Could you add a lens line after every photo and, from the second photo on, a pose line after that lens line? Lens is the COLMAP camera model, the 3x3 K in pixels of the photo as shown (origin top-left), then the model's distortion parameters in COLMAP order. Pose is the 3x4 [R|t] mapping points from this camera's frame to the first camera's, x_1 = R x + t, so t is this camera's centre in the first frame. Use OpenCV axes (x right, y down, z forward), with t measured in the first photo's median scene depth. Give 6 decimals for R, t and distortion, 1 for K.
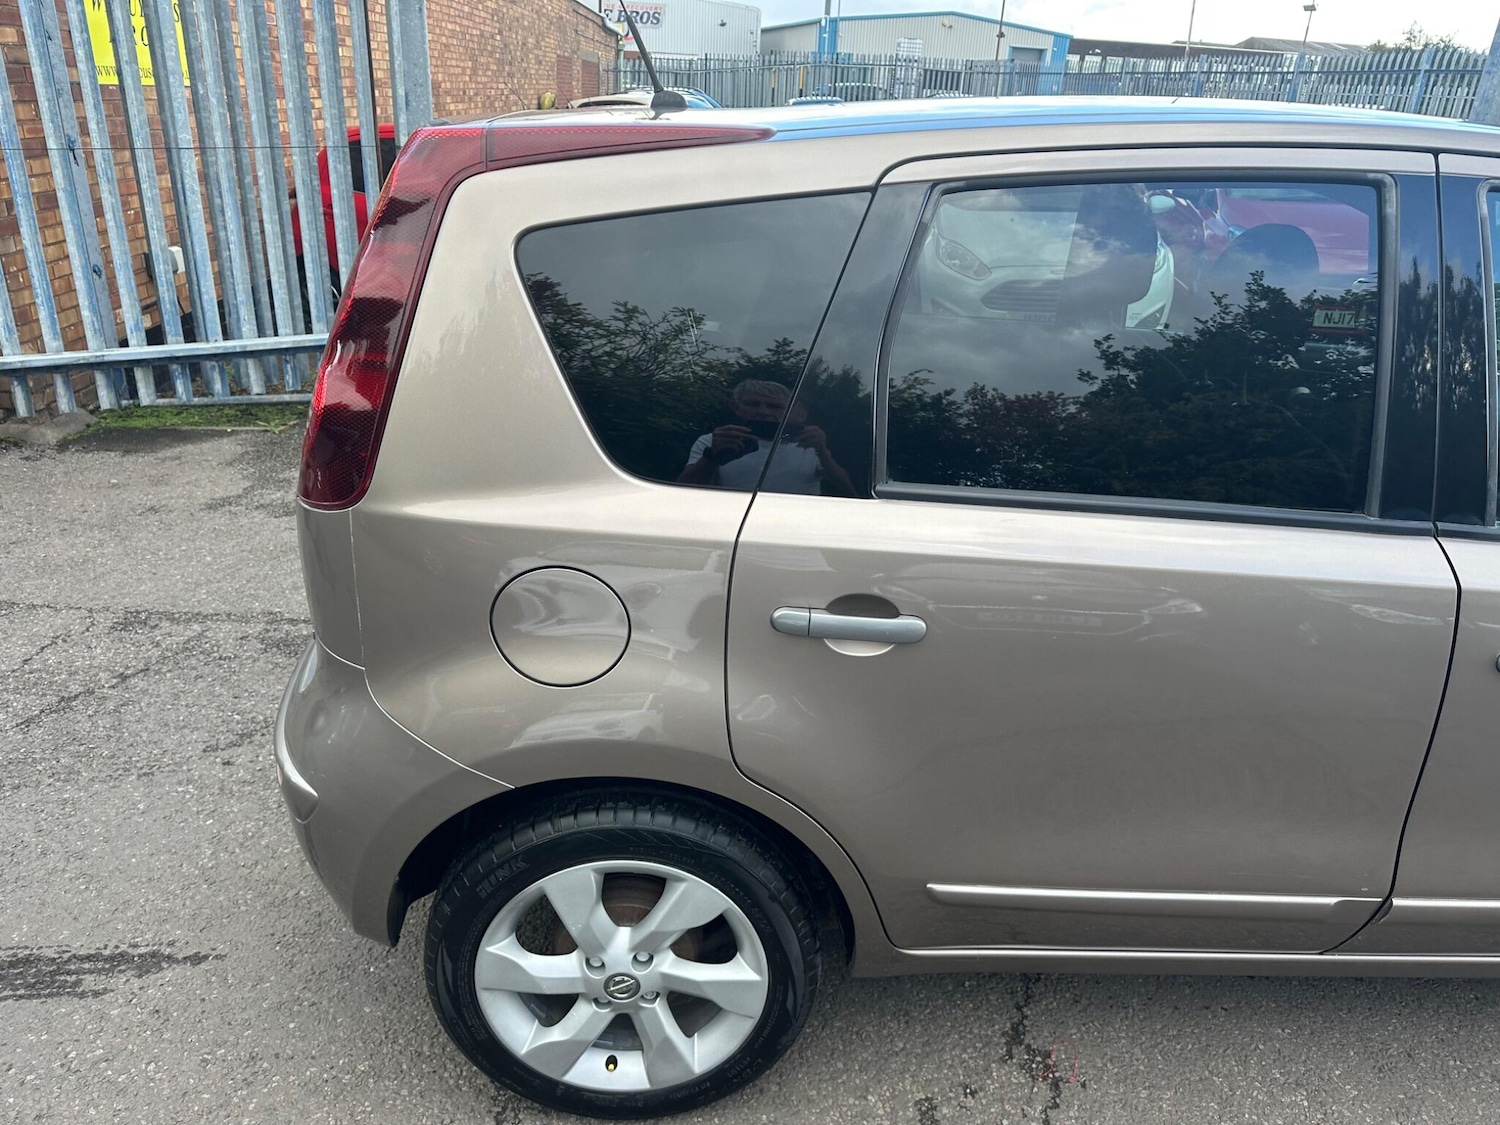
lens RADIAL K [[1062.6, 0, 754.8], [0, 1062.6, 539.2], [0, 0, 1]] dist [0.023644, -0.031666]
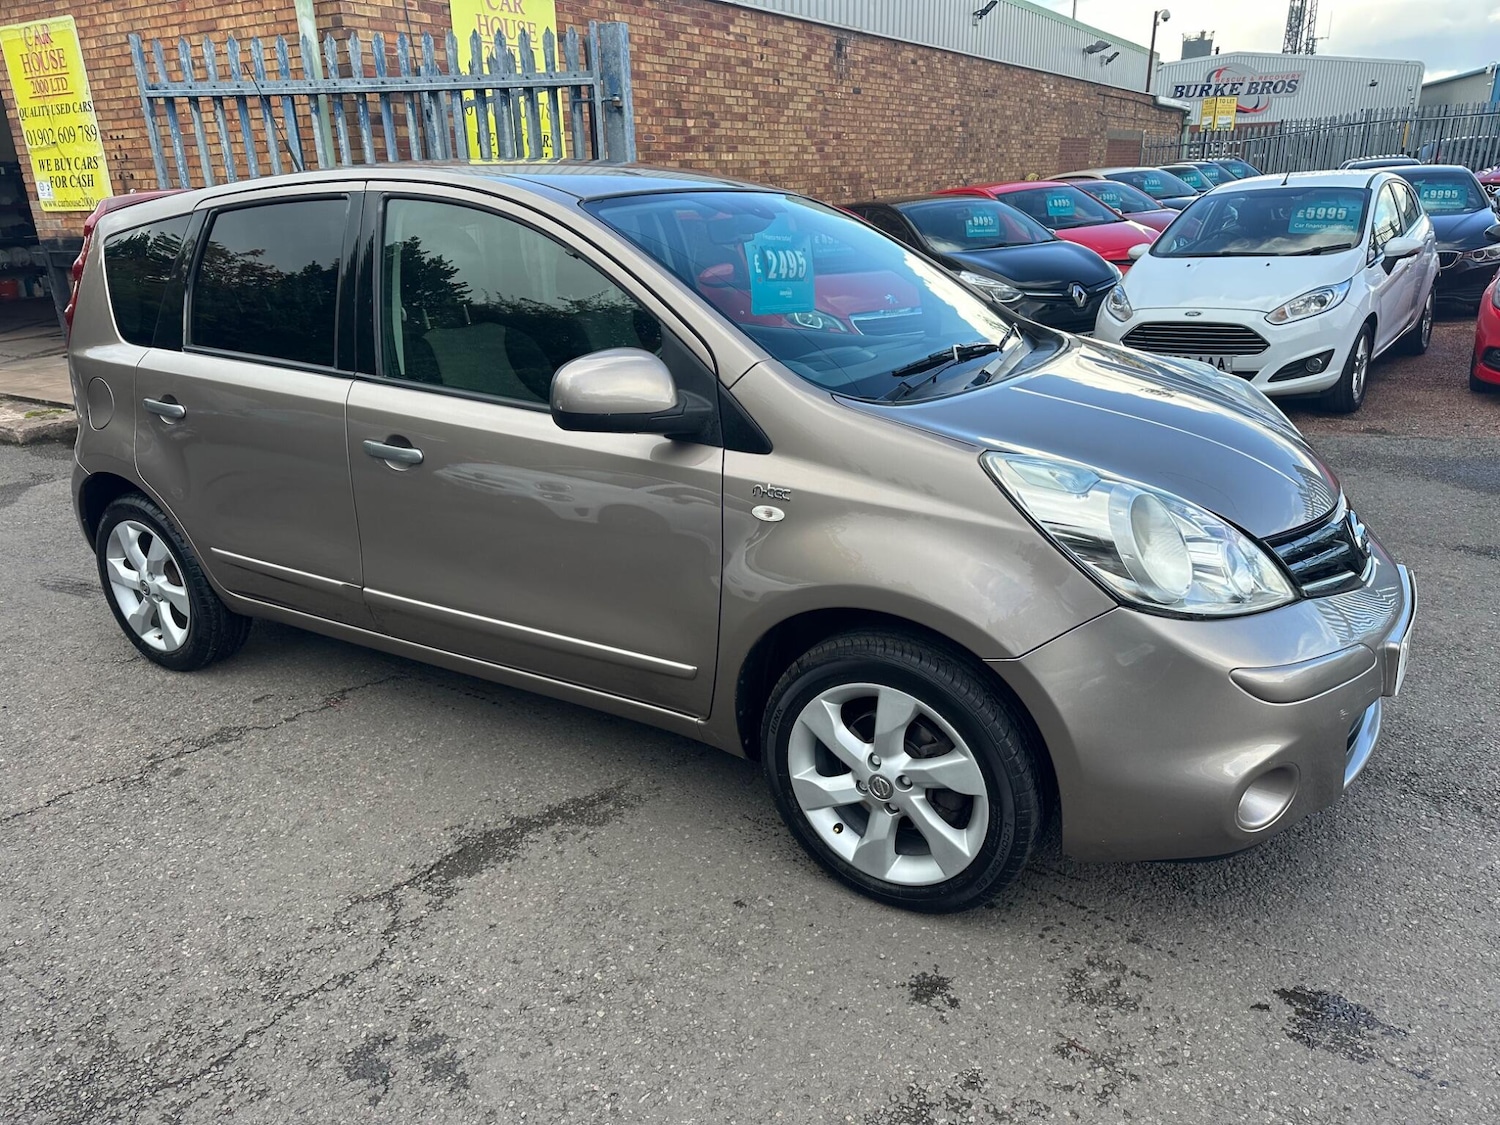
lens RADIAL K [[1058.5, 0, 756.8], [0, 1058.5, 556.0], [0, 0, 1]] dist [0.023625, -0.030892]
pose [[0.838447, 0.118801, -0.531876, 2.023067], [-0.149184, 0.988705, -0.014334, 0.201476], [0.524166, 0.091366, 0.846701, -0.172835]]
